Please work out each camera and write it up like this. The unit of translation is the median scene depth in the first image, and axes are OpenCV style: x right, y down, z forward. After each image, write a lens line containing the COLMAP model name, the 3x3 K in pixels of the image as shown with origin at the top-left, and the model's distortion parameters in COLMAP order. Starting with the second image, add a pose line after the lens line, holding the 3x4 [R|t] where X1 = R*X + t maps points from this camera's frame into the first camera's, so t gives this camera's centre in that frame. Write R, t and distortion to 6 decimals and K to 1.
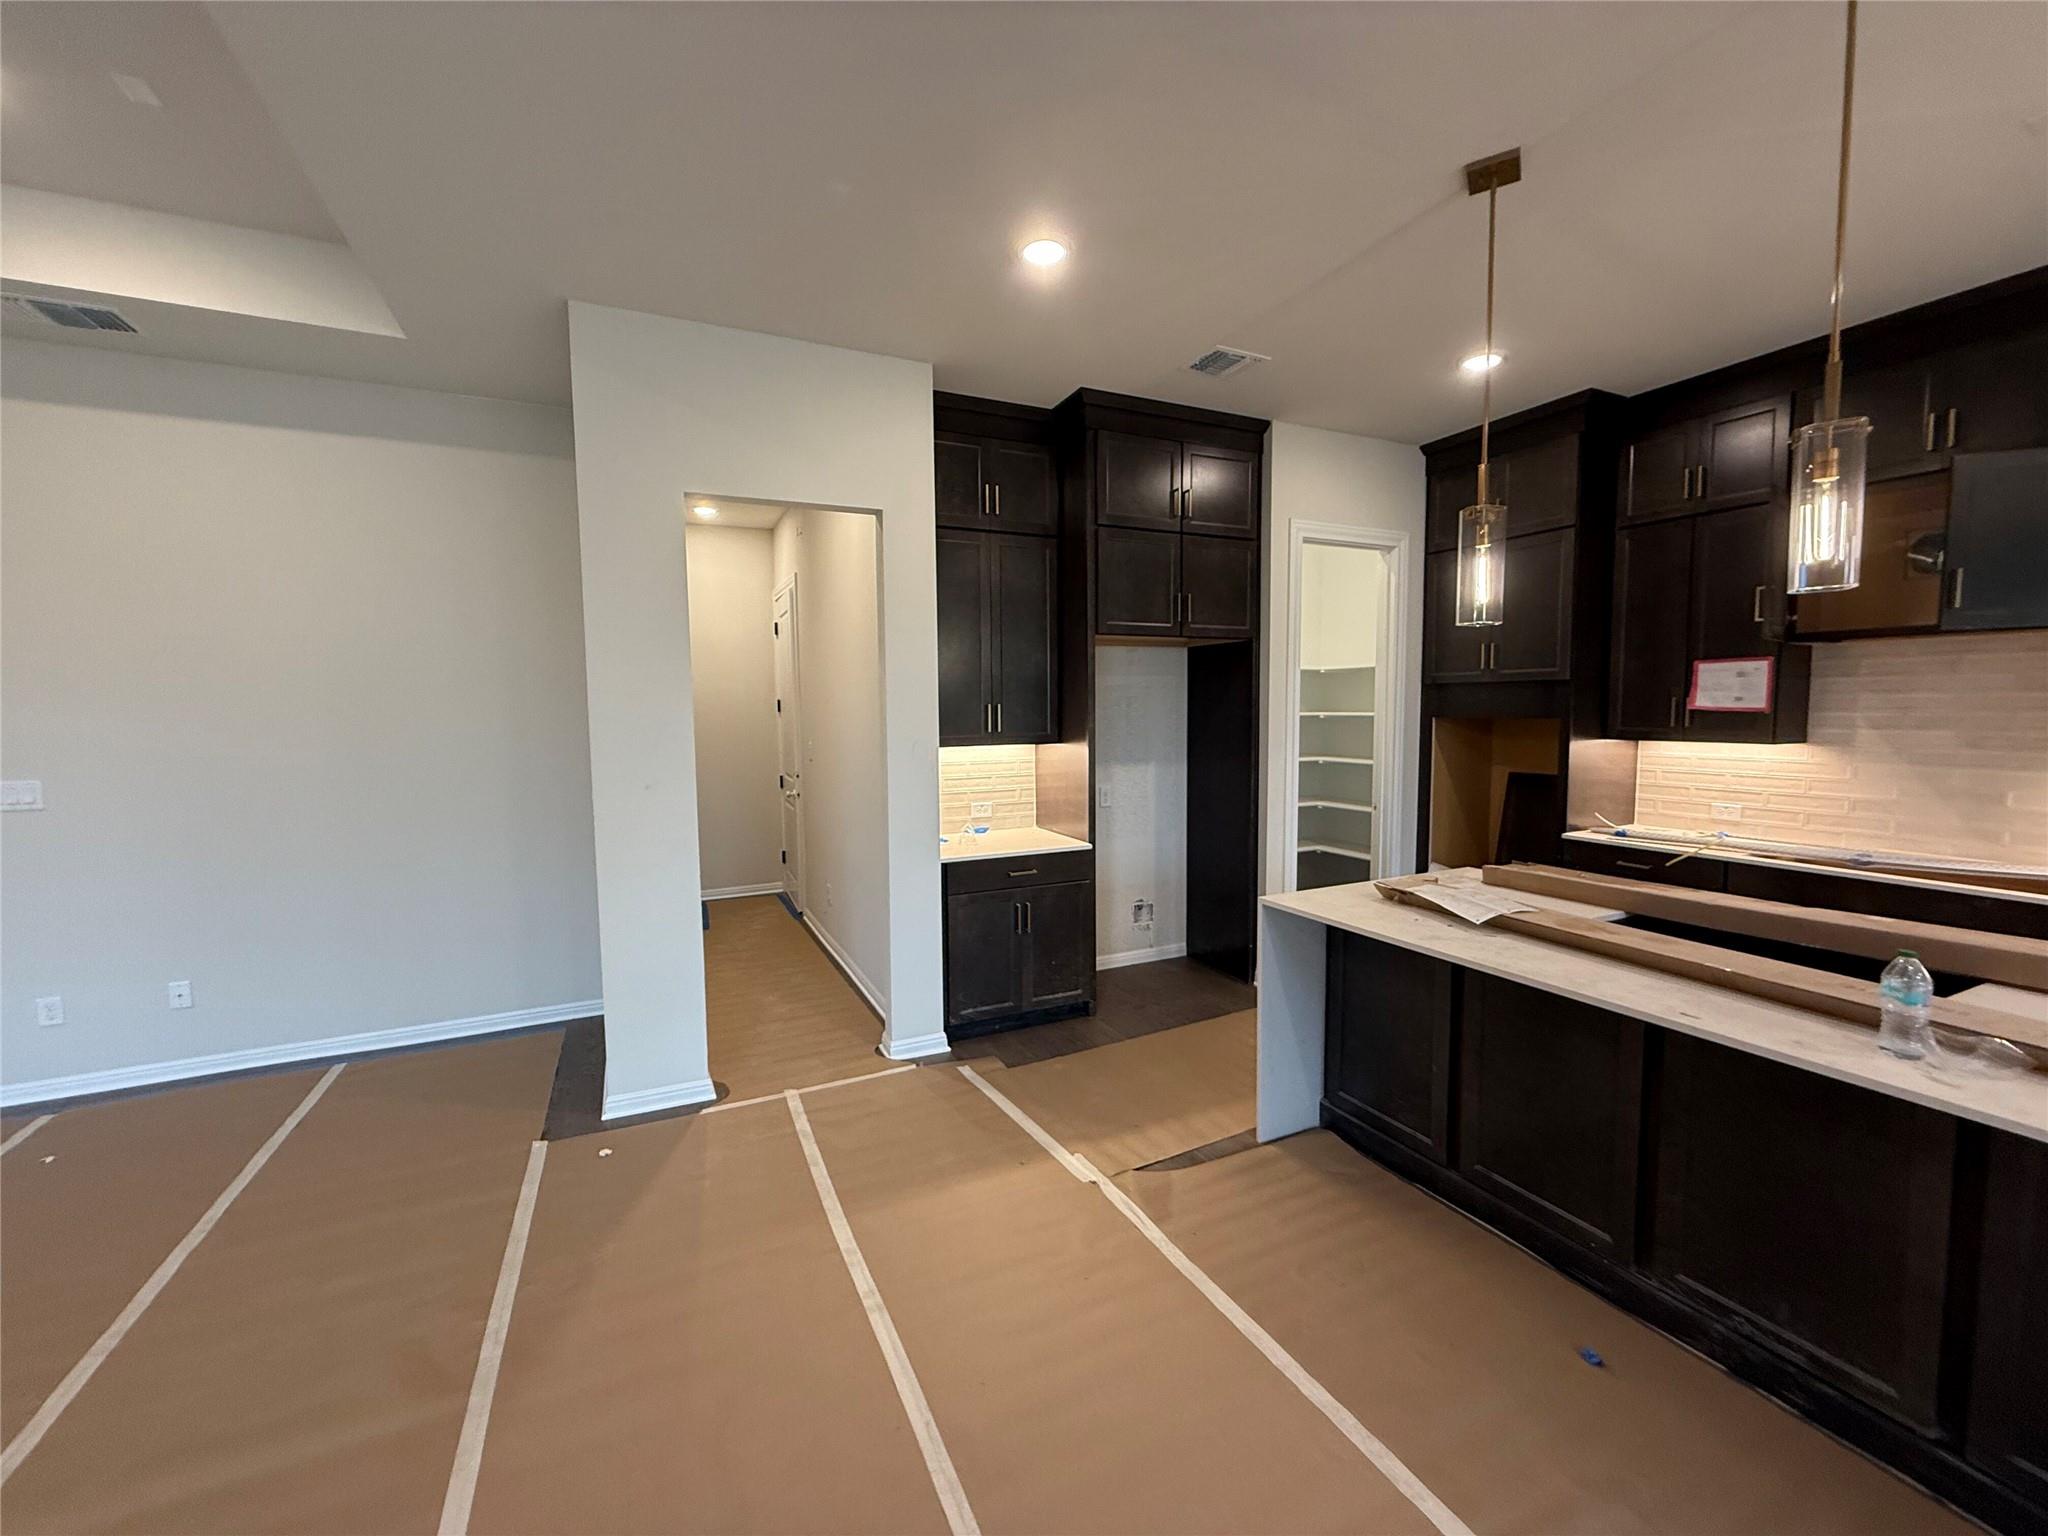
lens RADIAL K [[813.1, 0, 1018.9], [0, 813.1, 767.0], [0, 0, 1]] dist [-0.000258, 0.000012]
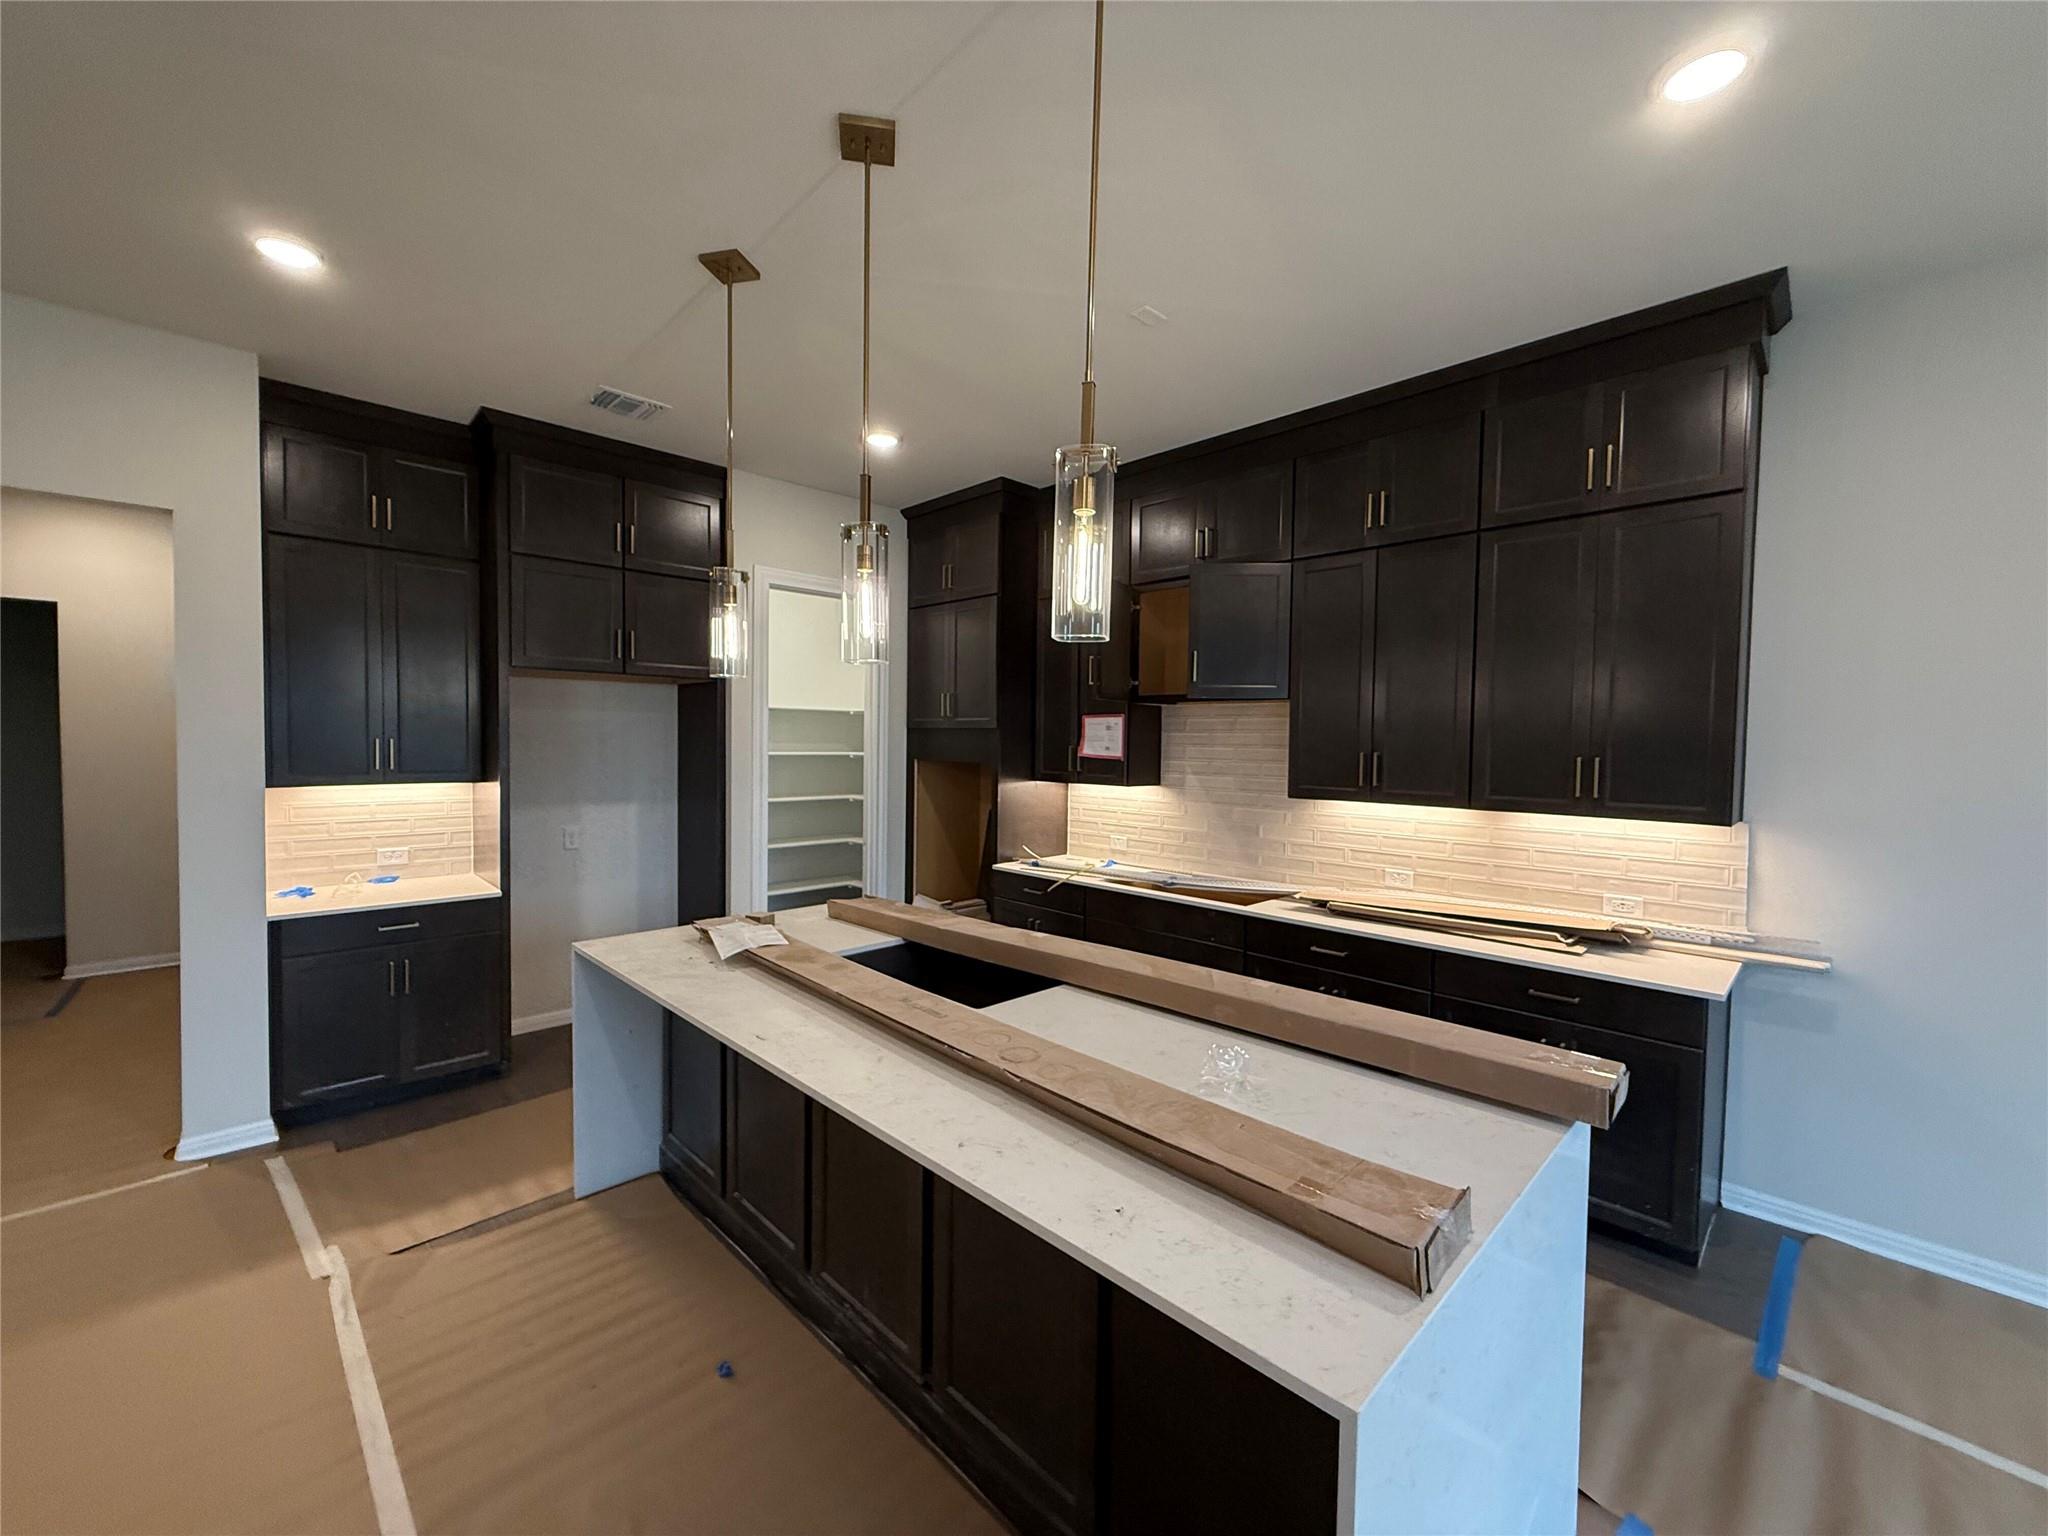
lens RADIAL K [[813.1, 0, 1016.9], [0, 813.1, 769.2], [0, 0, 1]] dist [-0.000258, 0.000012]
pose [[0.944362, 0.009778, 0.328761, 0.368200], [0.002602, 0.999305, -0.037194, -0.009377], [-0.328897, 0.035980, 0.943680, -0.082846]]
